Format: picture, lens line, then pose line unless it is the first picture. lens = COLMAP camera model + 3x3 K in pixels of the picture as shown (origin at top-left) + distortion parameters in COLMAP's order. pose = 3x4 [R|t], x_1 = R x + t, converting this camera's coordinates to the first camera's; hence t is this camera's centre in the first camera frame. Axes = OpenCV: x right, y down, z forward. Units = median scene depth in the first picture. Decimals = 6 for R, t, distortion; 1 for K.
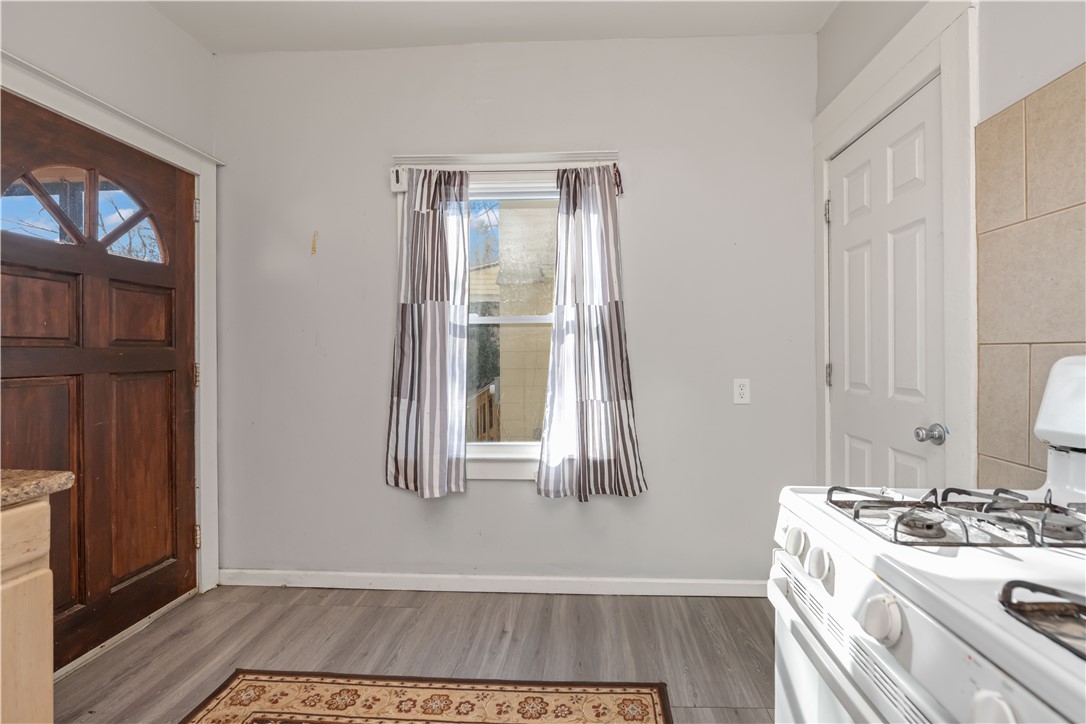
lens RADIAL K [[452.5, 0, 545.3], [0, 452.5, 348.6], [0, 0, 1]] dist [-0.004484, -0.000605]
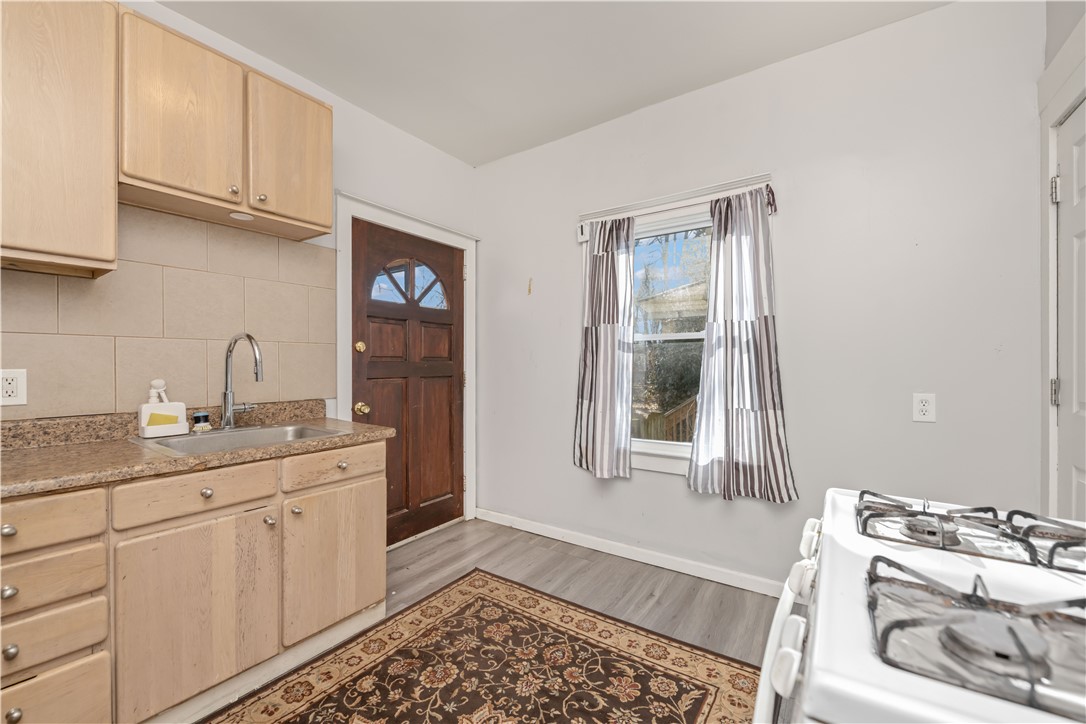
lens RADIAL K [[437.2, 0, 555.5], [0, 437.2, 357.2], [0, 0, 1]] dist [-0.000565, -0.000171]
pose [[0.859781, -0.008700, -0.510590, 0.264807], [0.005298, 0.999953, -0.008117, -0.003058], [0.510636, 0.004273, 0.859786, -0.132124]]
